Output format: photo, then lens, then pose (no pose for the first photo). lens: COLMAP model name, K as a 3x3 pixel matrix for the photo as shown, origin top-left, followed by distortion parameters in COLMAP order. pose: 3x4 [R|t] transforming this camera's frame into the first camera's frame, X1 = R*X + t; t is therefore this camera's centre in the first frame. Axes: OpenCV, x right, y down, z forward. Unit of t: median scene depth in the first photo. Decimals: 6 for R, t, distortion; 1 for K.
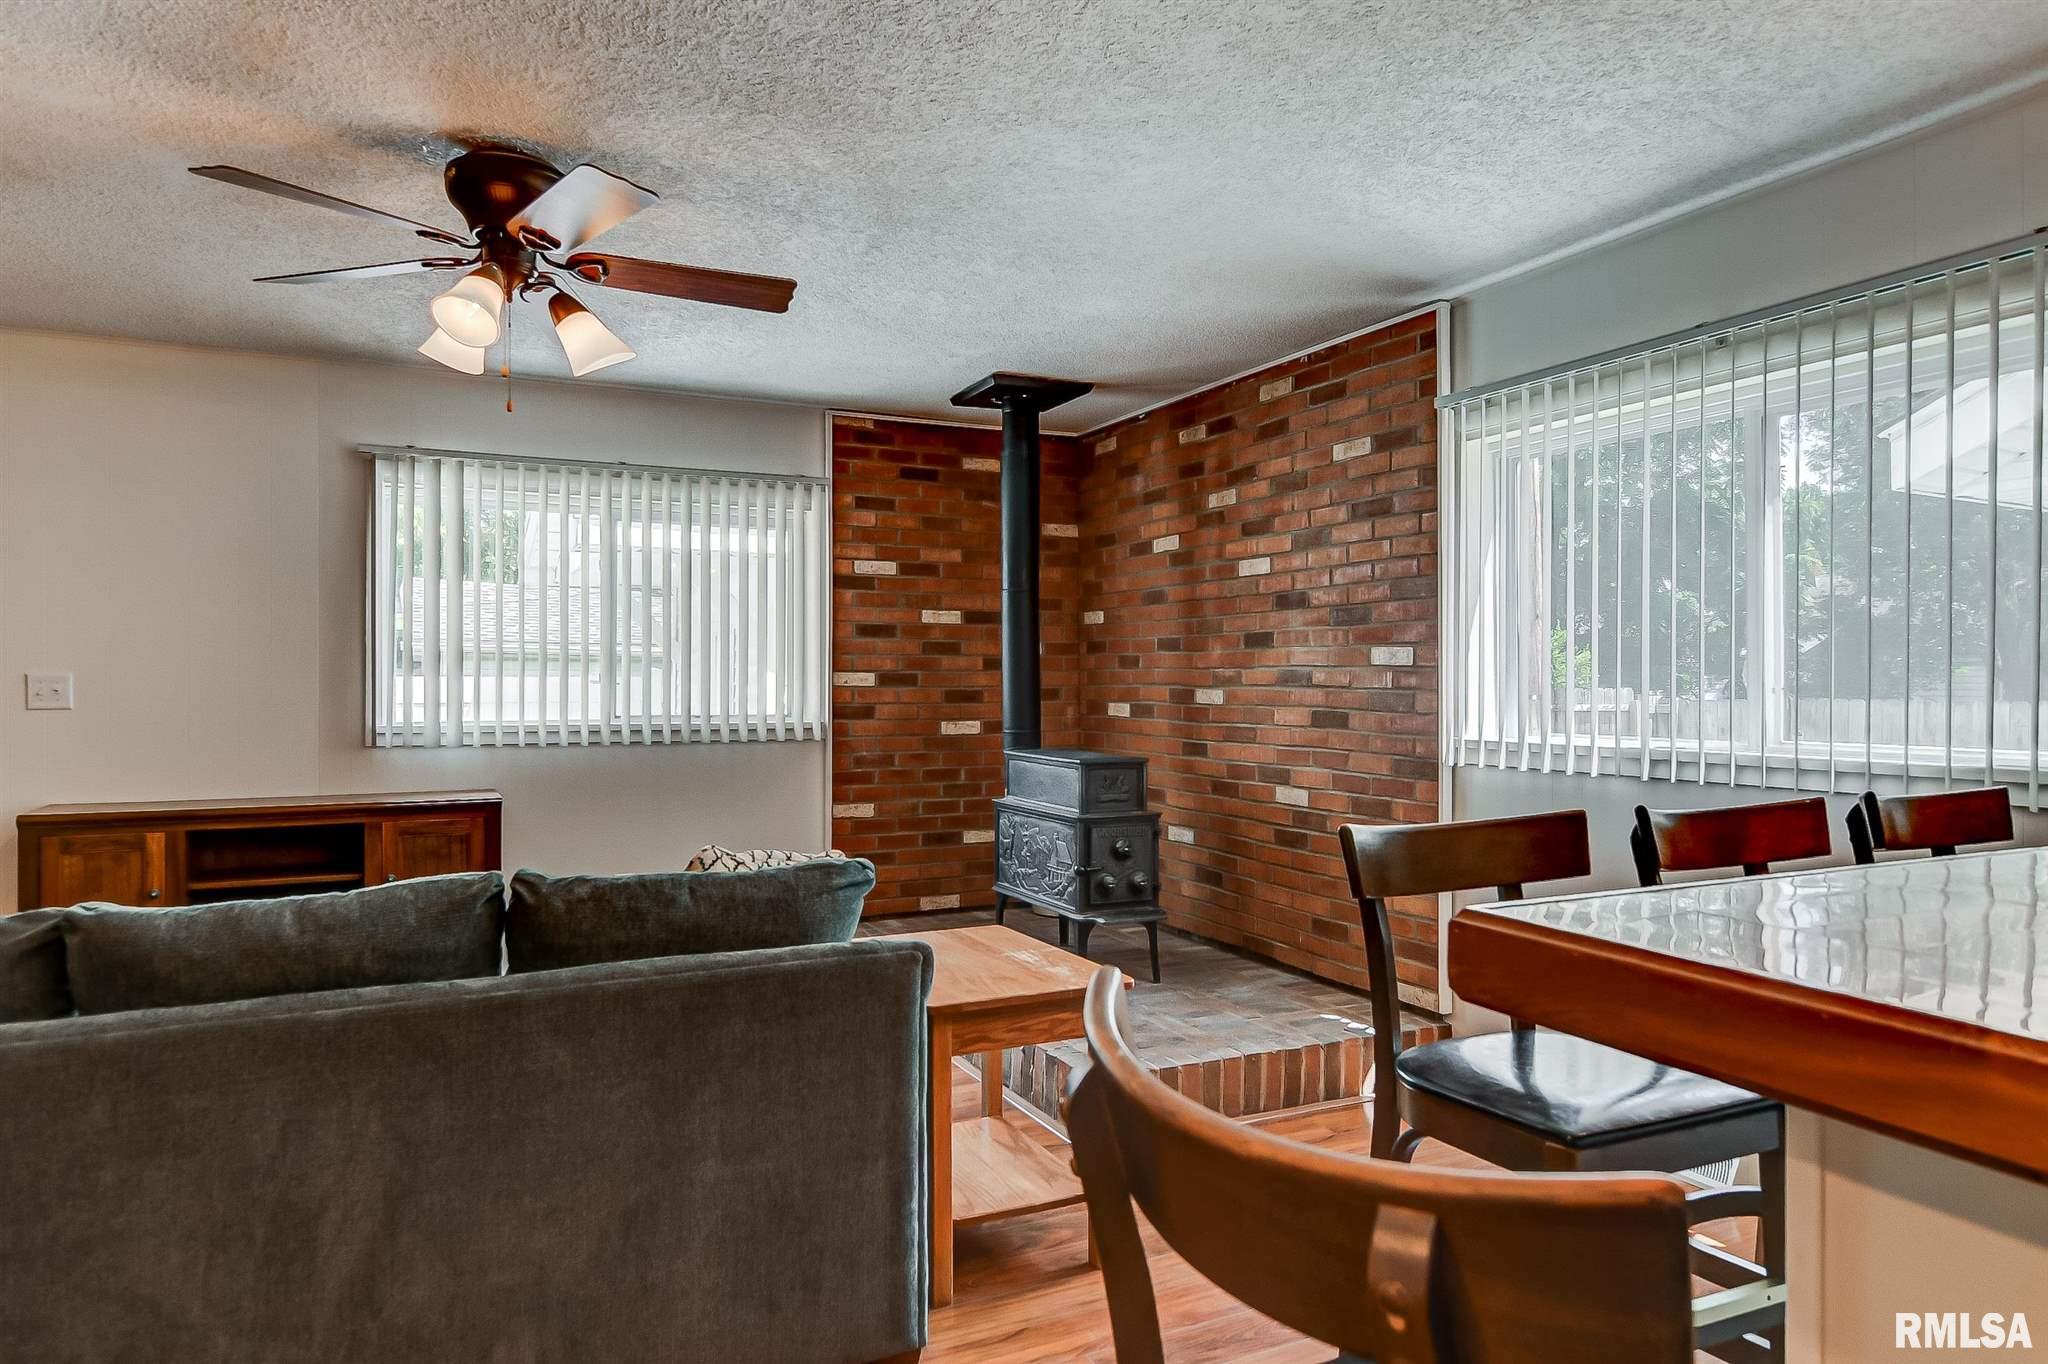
lens RADIAL K [[1218.1, 0, 1007.5], [0, 1218.1, 691.2], [0, 0, 1]] dist [0.012827, -0.001857]
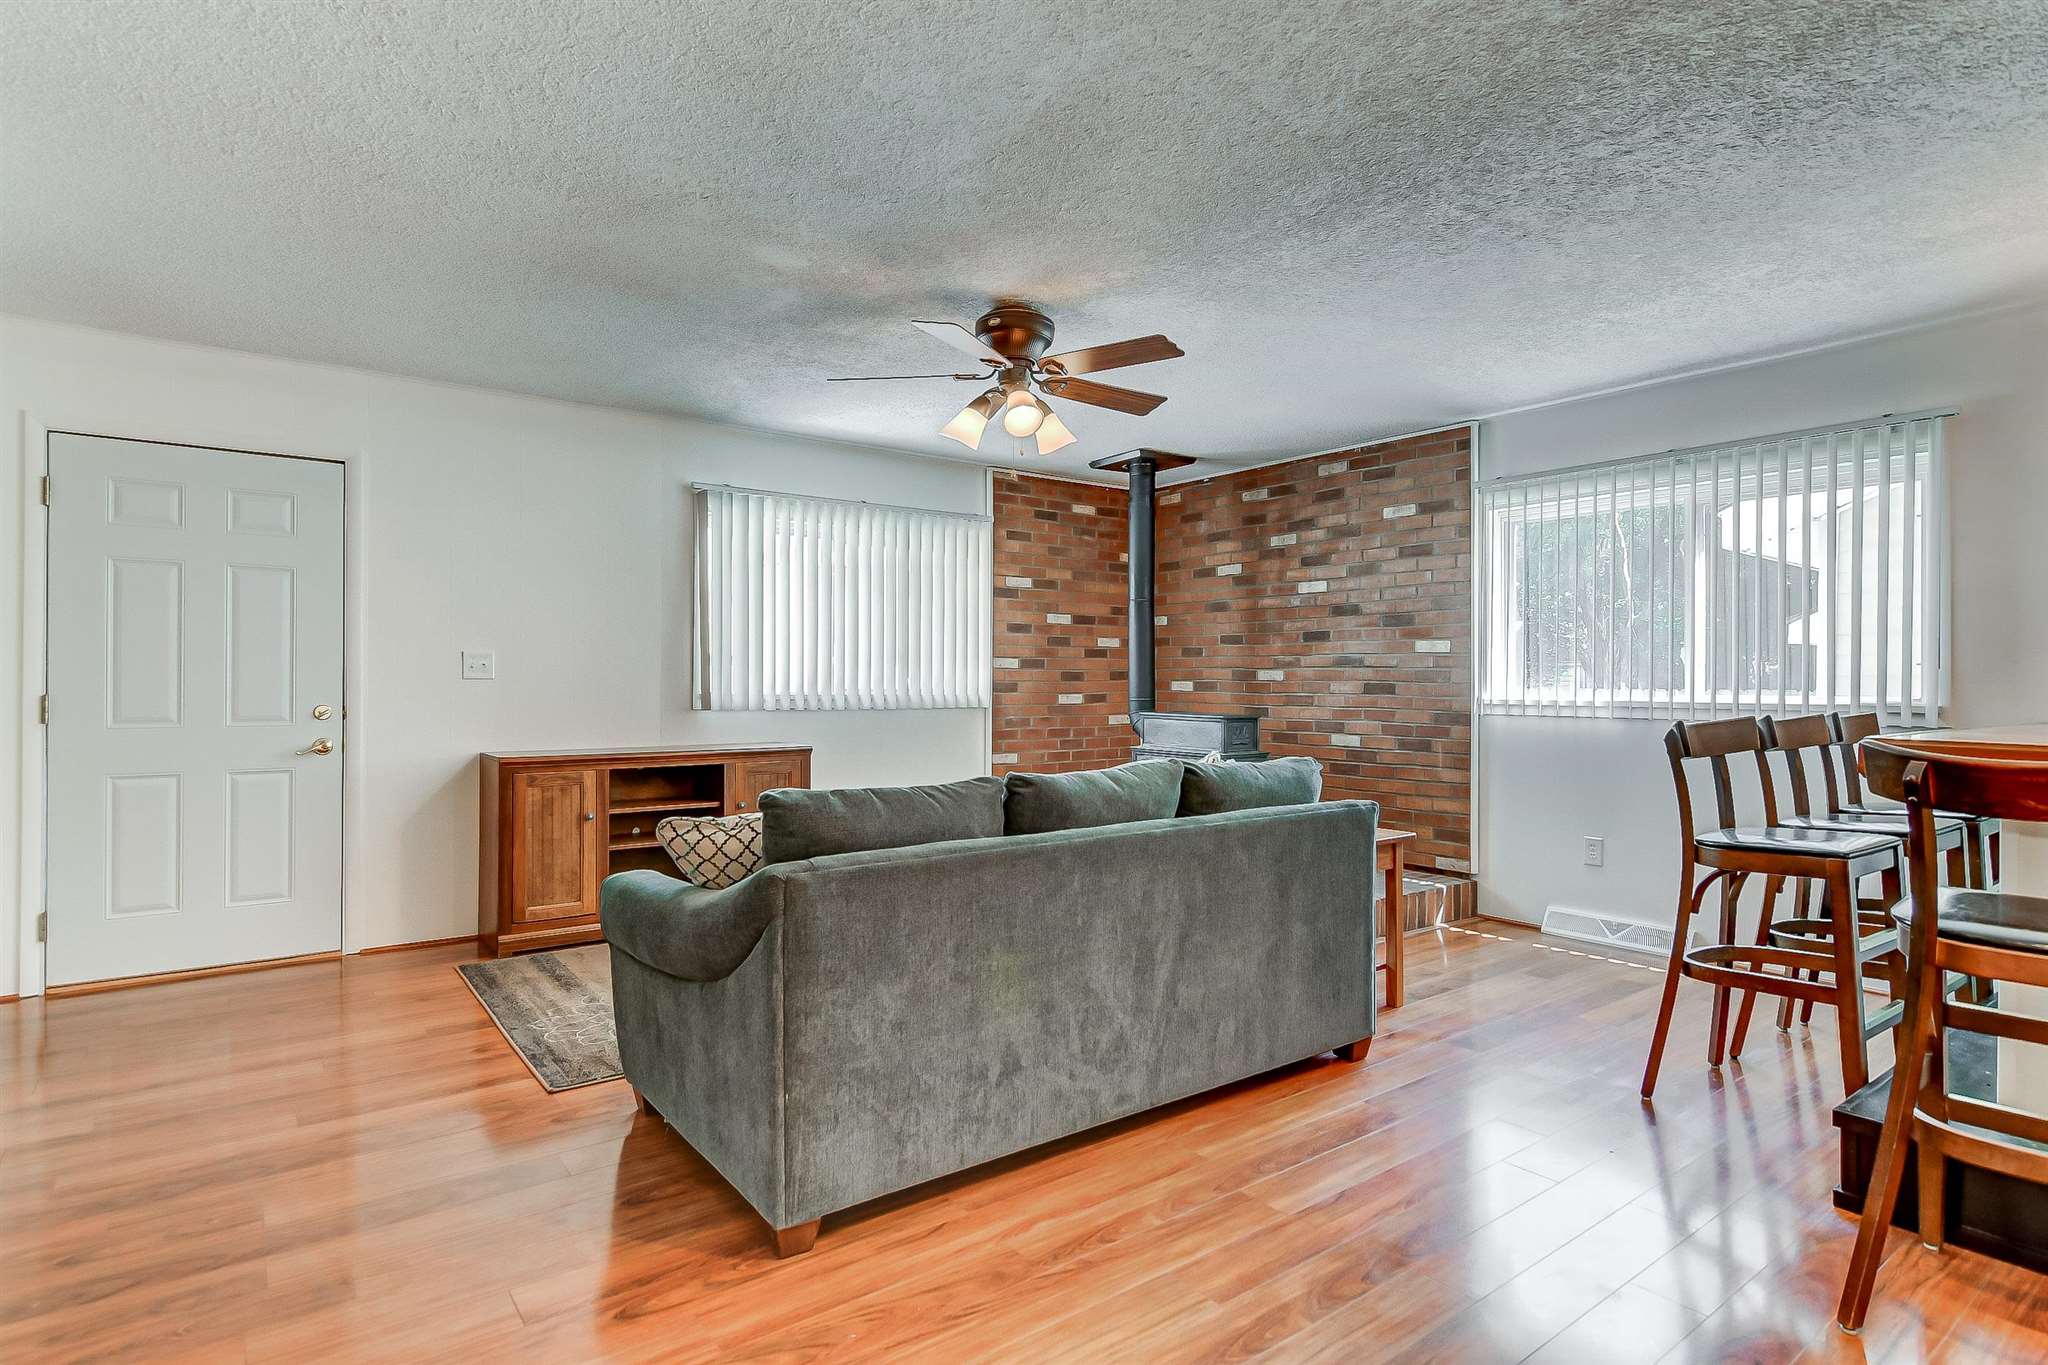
lens RADIAL K [[1018.6, 0, 994.2], [0, 1018.6, 686.5], [0, 0, 1]] dist [0.002529, 0.000295]
pose [[0.984656, 0.001666, 0.174497, -0.400461], [-0.001372, 0.999997, -0.001805, 0.021990], [-0.174499, 0.001538, 0.984656, -0.153992]]
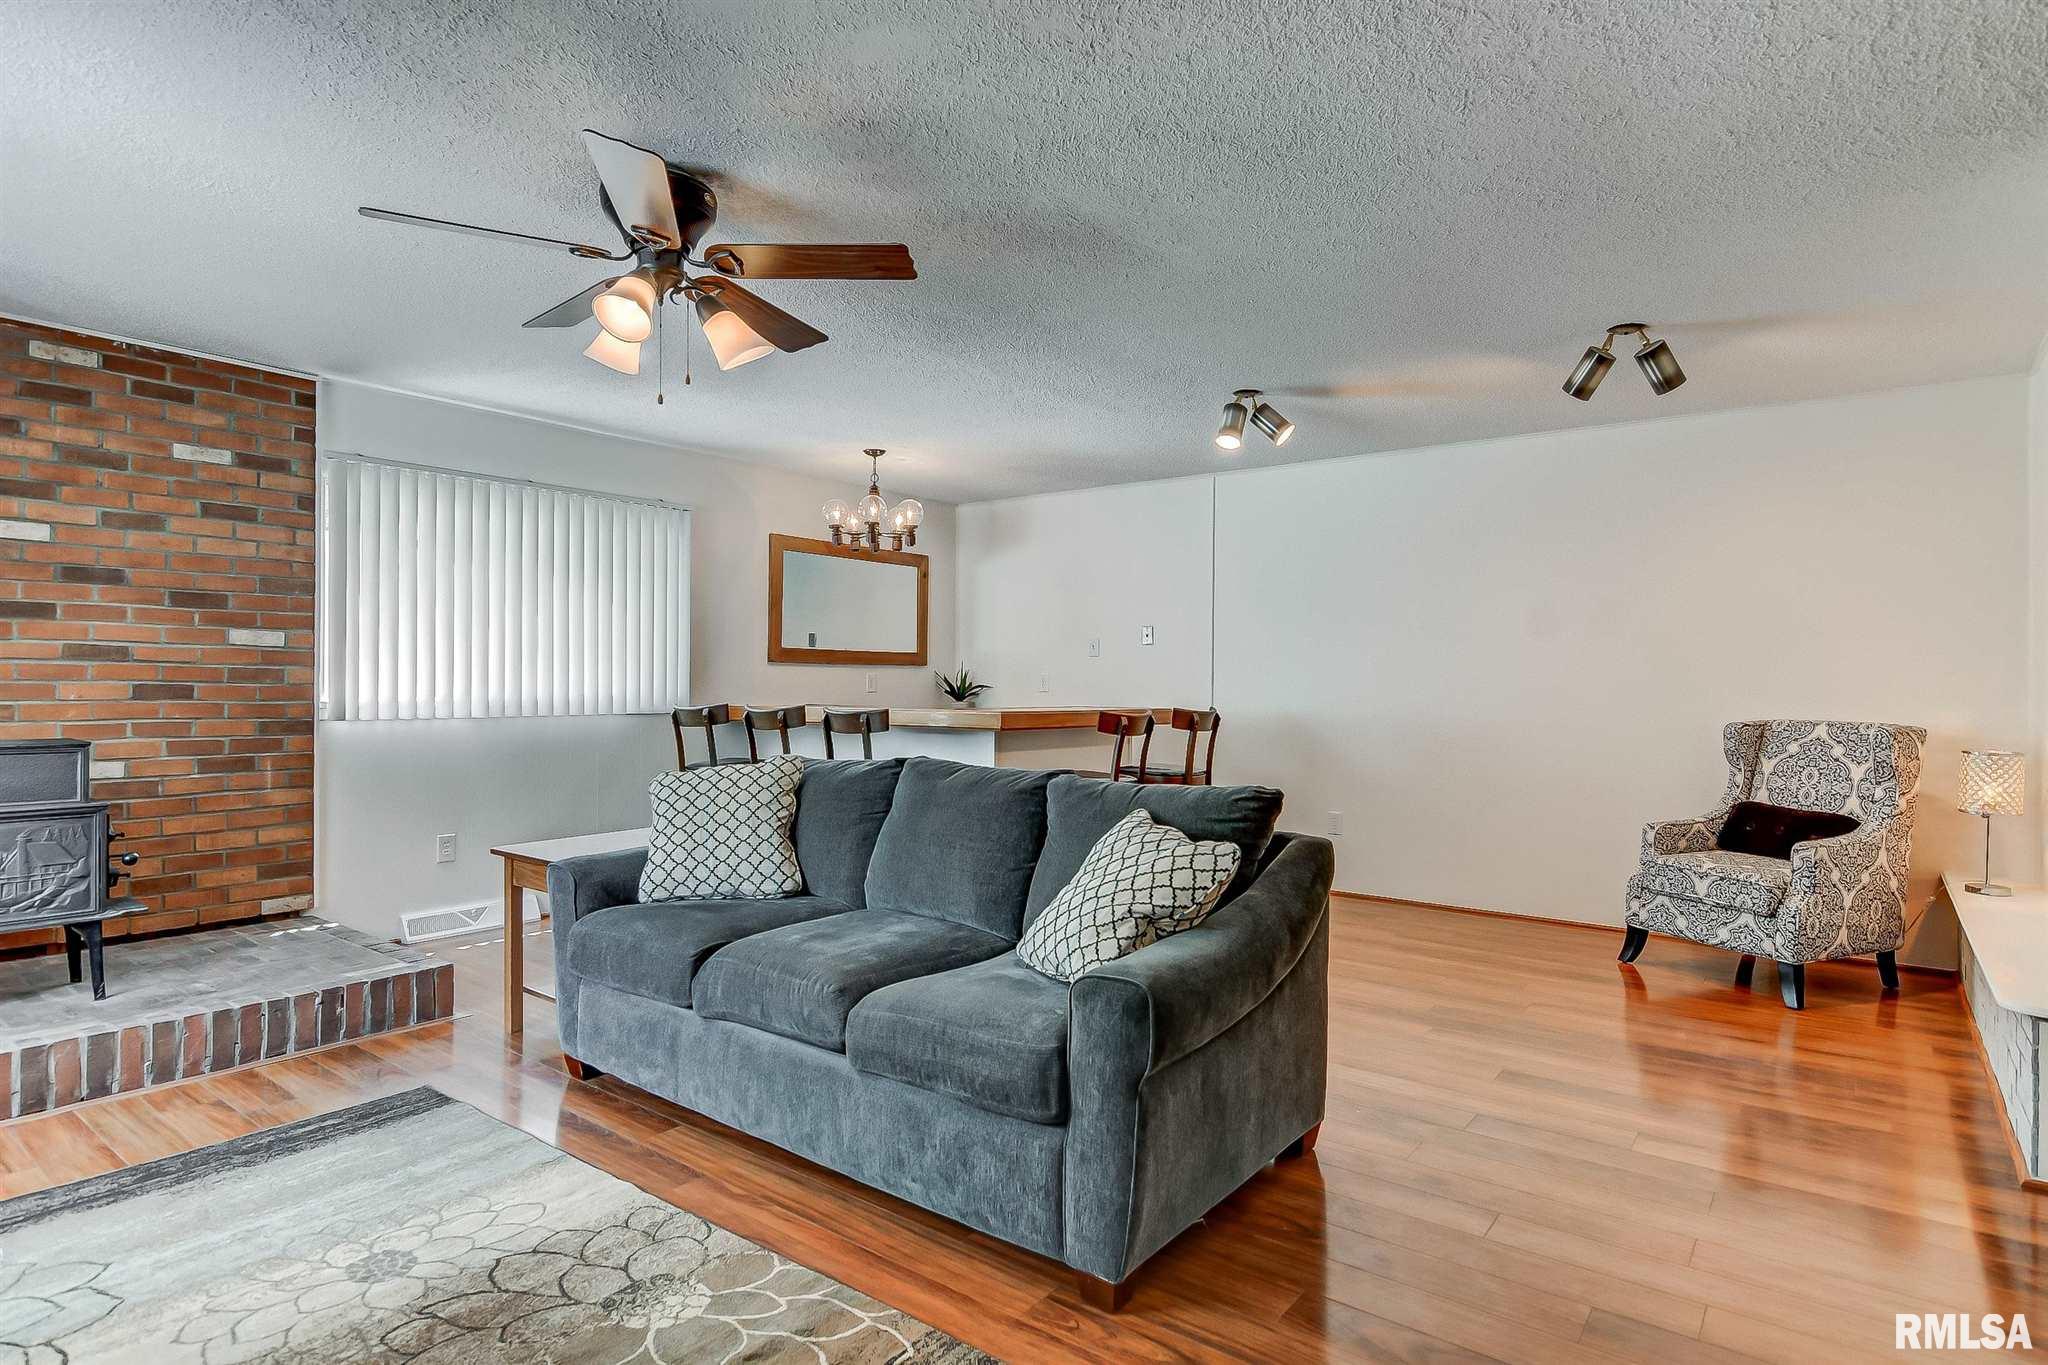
lens RADIAL K [[1066.9, 0, 1019.5], [0, 1066.9, 674.1], [0, 0, 1]] dist [0.003323, -0.000346]
pose [[-0.424660, 0.003983, 0.905344, -0.861757], [0.002678, 0.999991, -0.003143, 0.011544], [-0.905349, 0.001090, -0.424667, 0.665531]]
